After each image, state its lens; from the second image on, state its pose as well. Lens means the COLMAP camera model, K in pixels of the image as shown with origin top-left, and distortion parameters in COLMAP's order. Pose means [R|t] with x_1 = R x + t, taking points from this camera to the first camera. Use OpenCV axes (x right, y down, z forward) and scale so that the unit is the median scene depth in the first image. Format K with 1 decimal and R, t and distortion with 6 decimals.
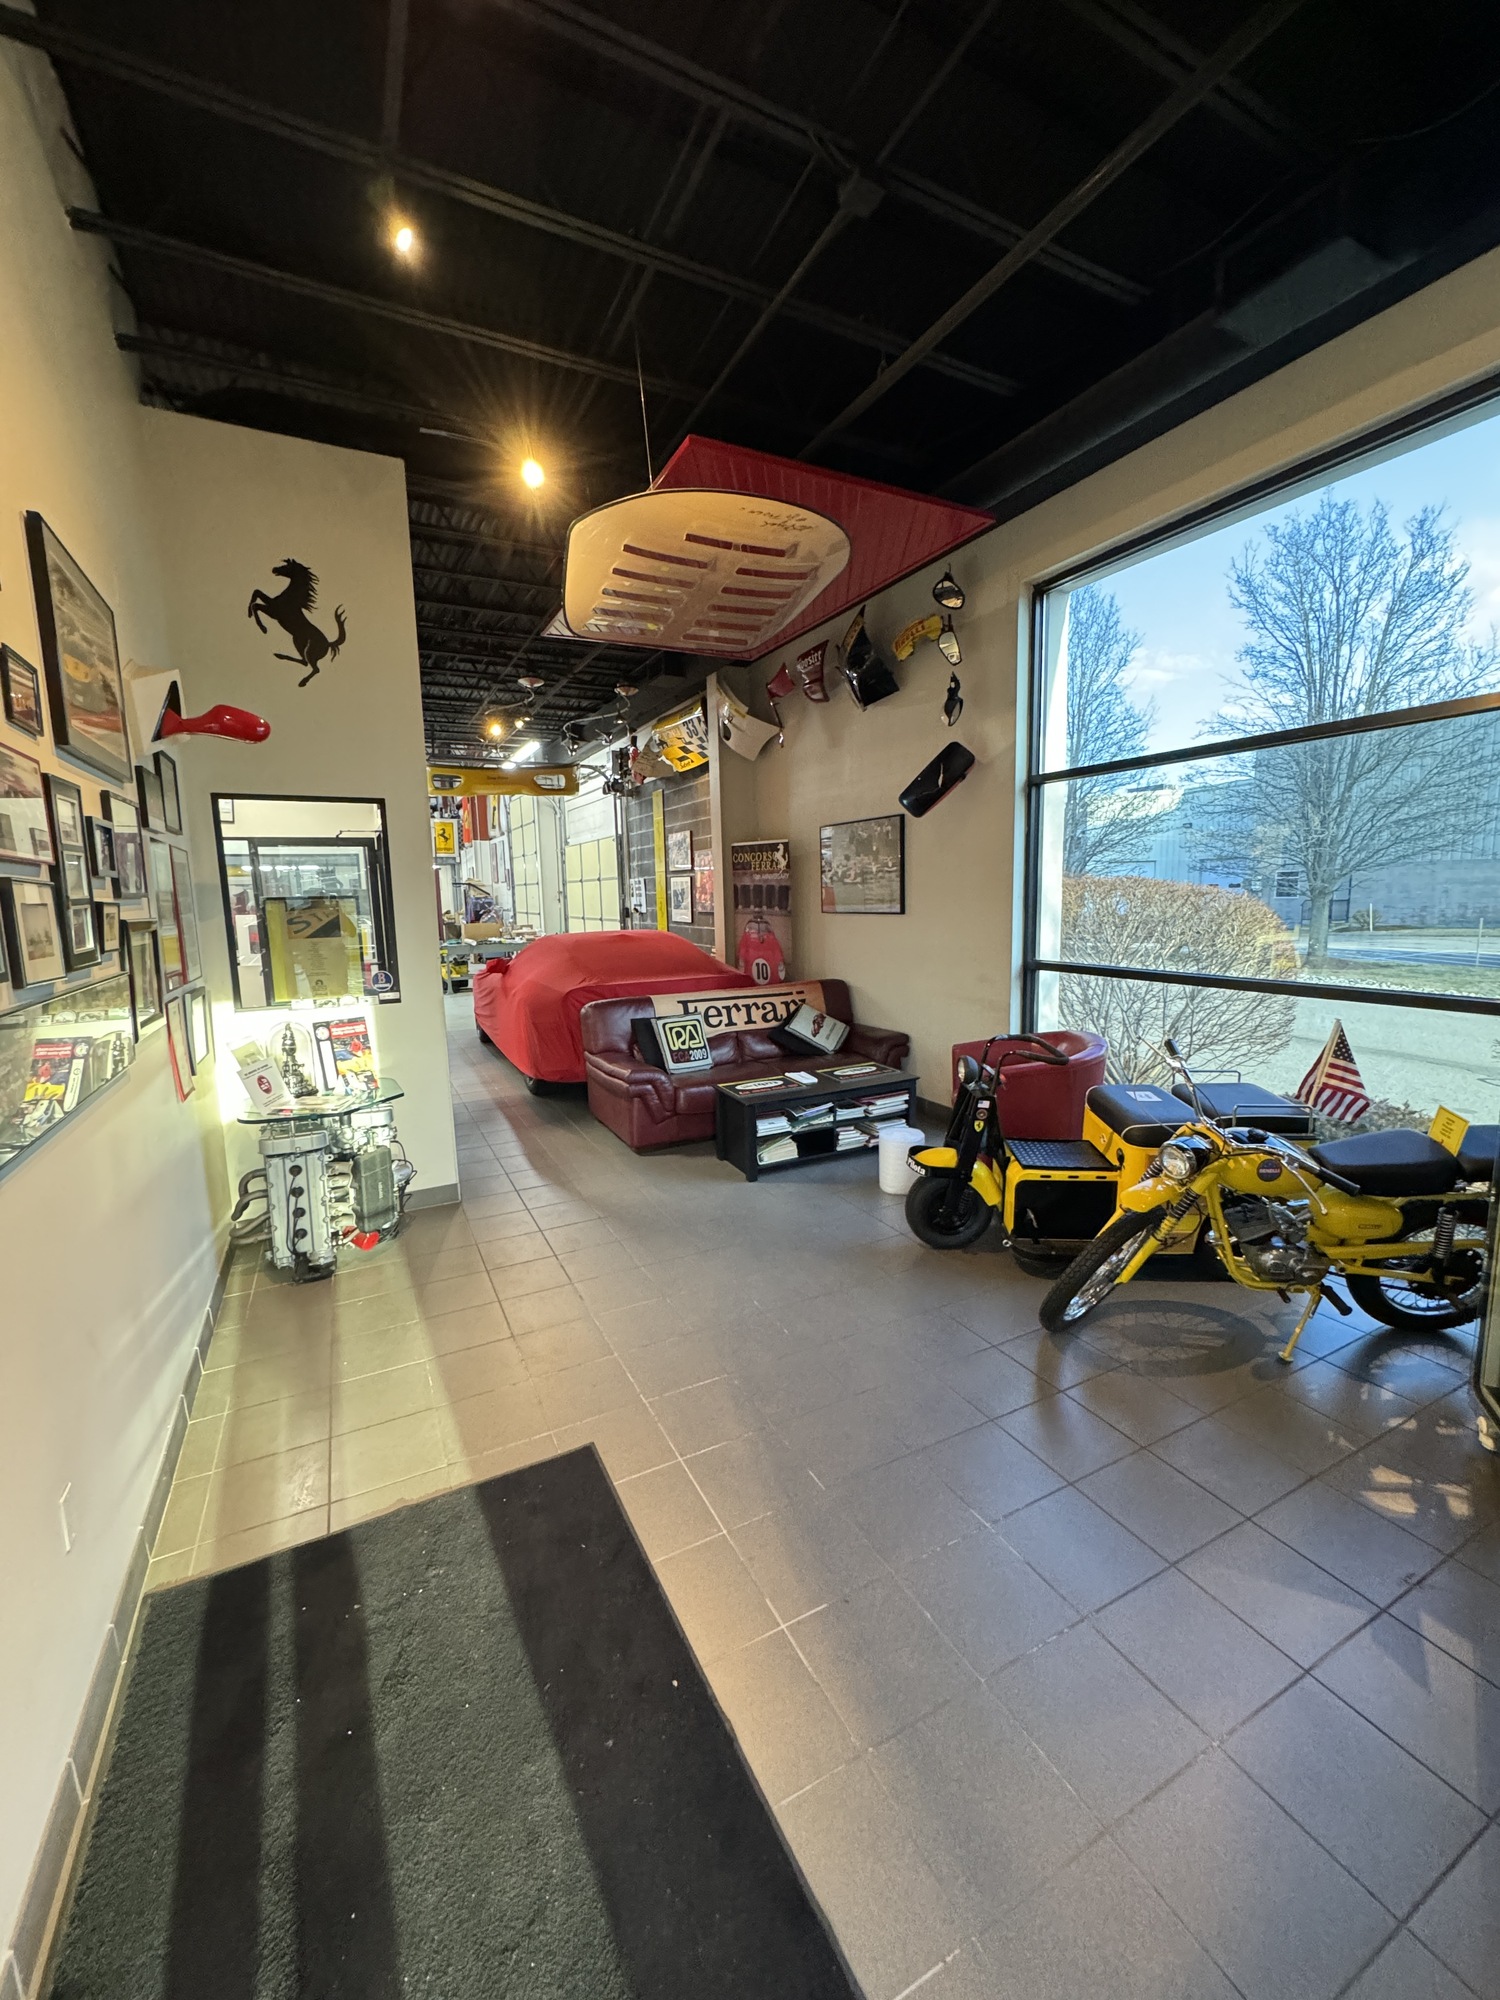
lens RADIAL K [[797.8, 0, 760.3], [0, 797.8, 1003.5], [0, 0, 1]] dist [-0.000125, 0.000727]
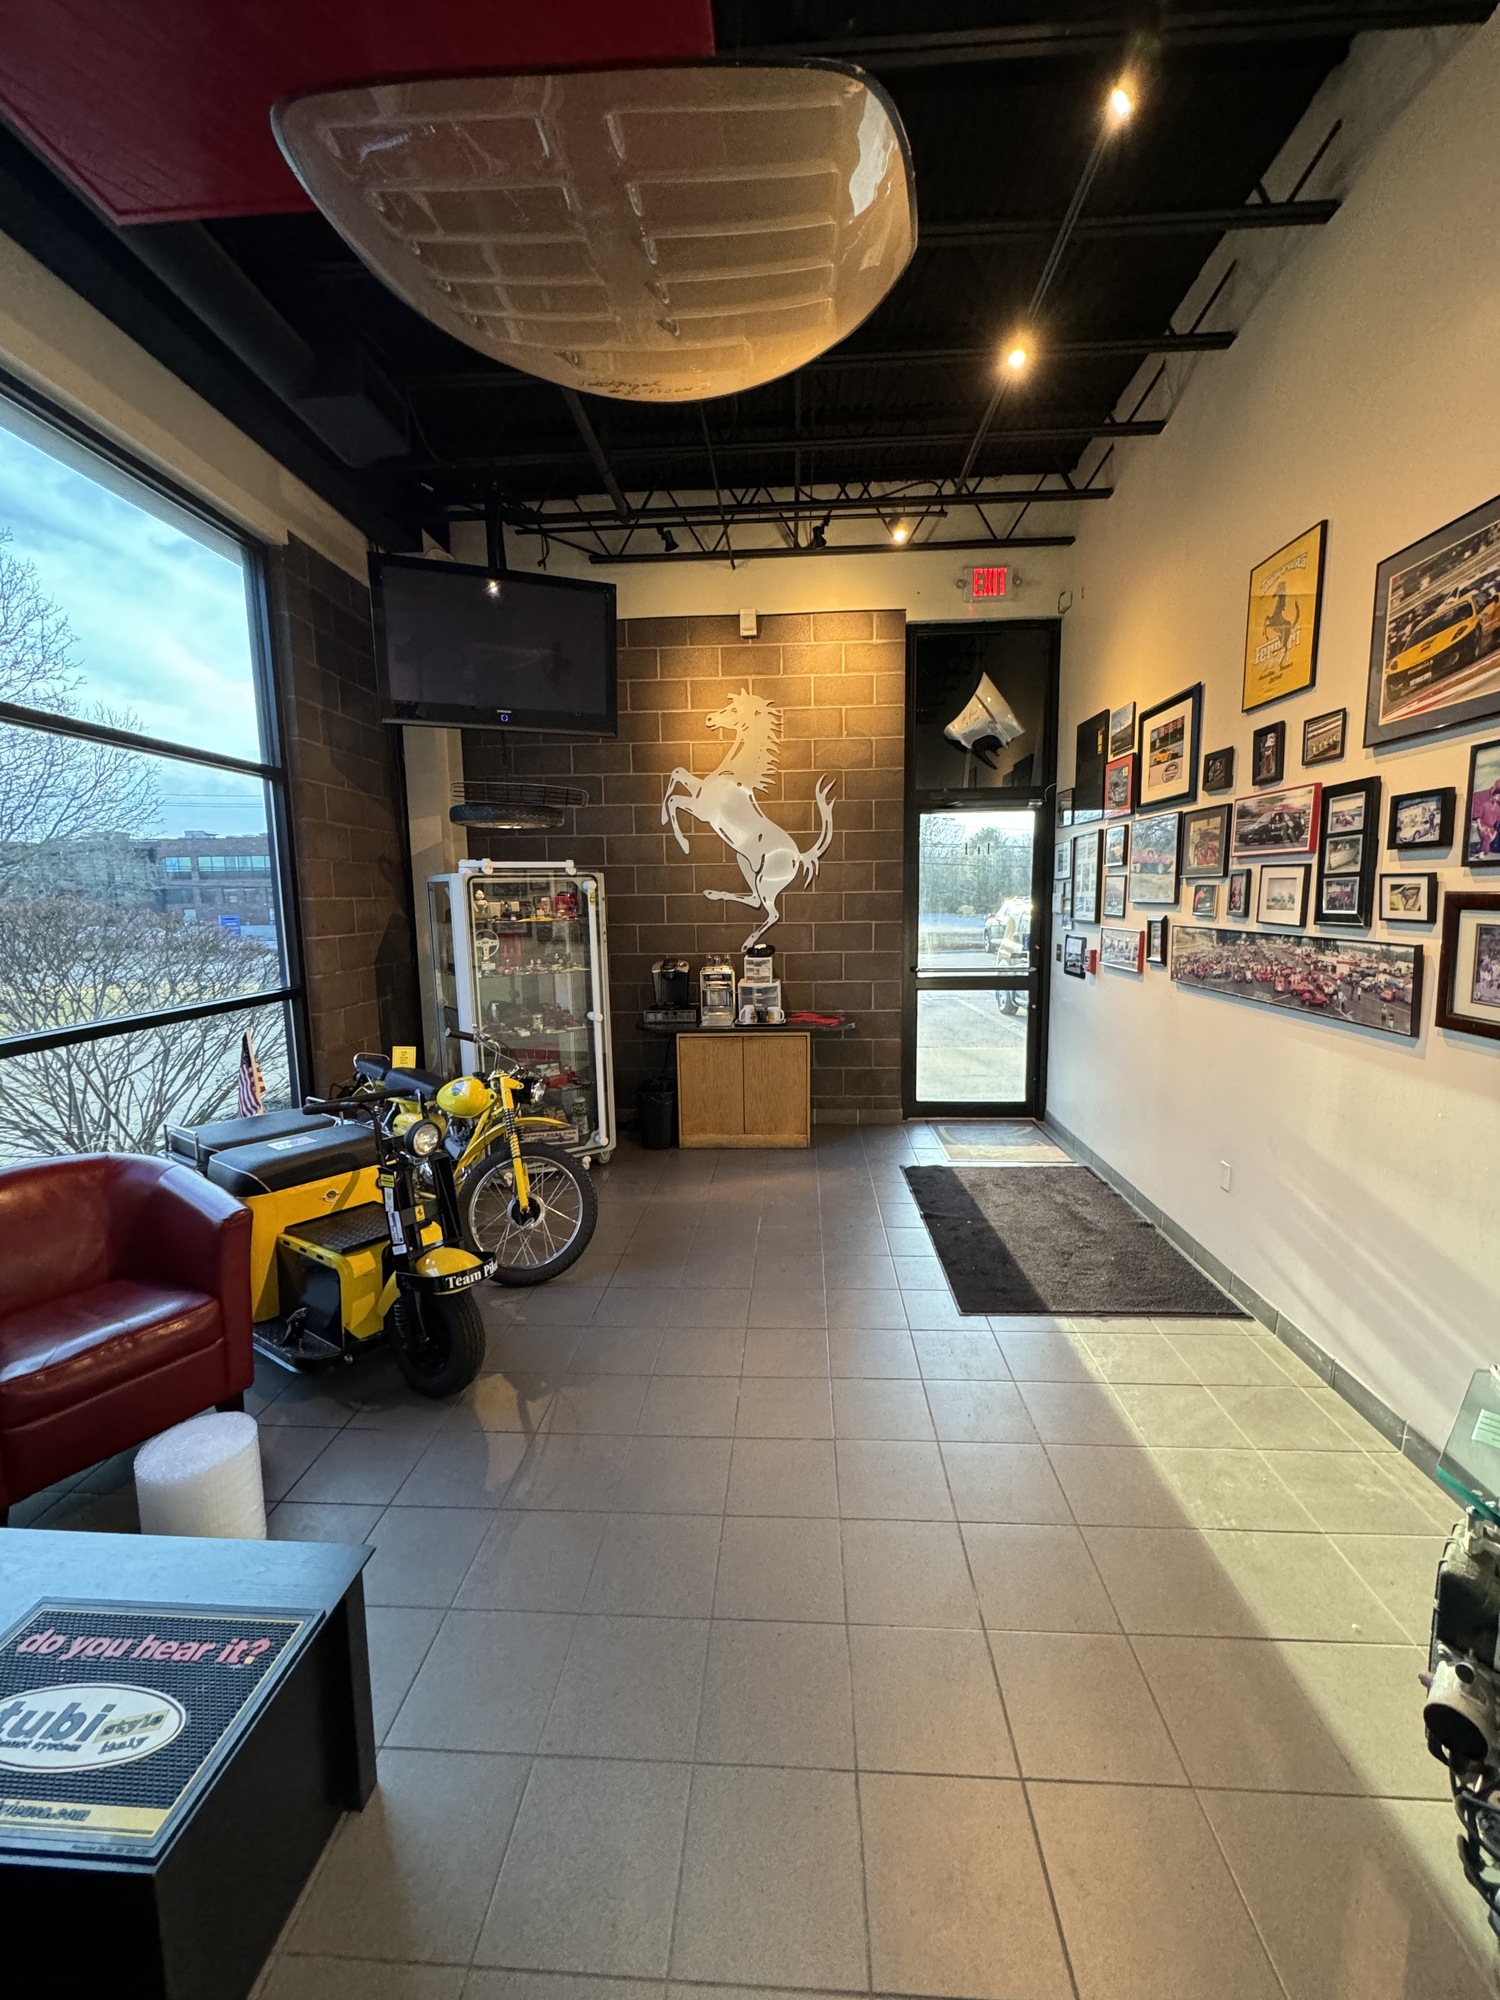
lens RADIAL K [[797.8, 0, 756.0], [0, 797.8, 995.5], [0, 0, 1]] dist [-0.000125, 0.000727]
pose [[-0.861505, -0.027284, 0.507015, -0.613195], [0.100654, 0.969561, 0.223203, -0.297386], [-0.497672, 0.243324, -0.832536, 2.299367]]
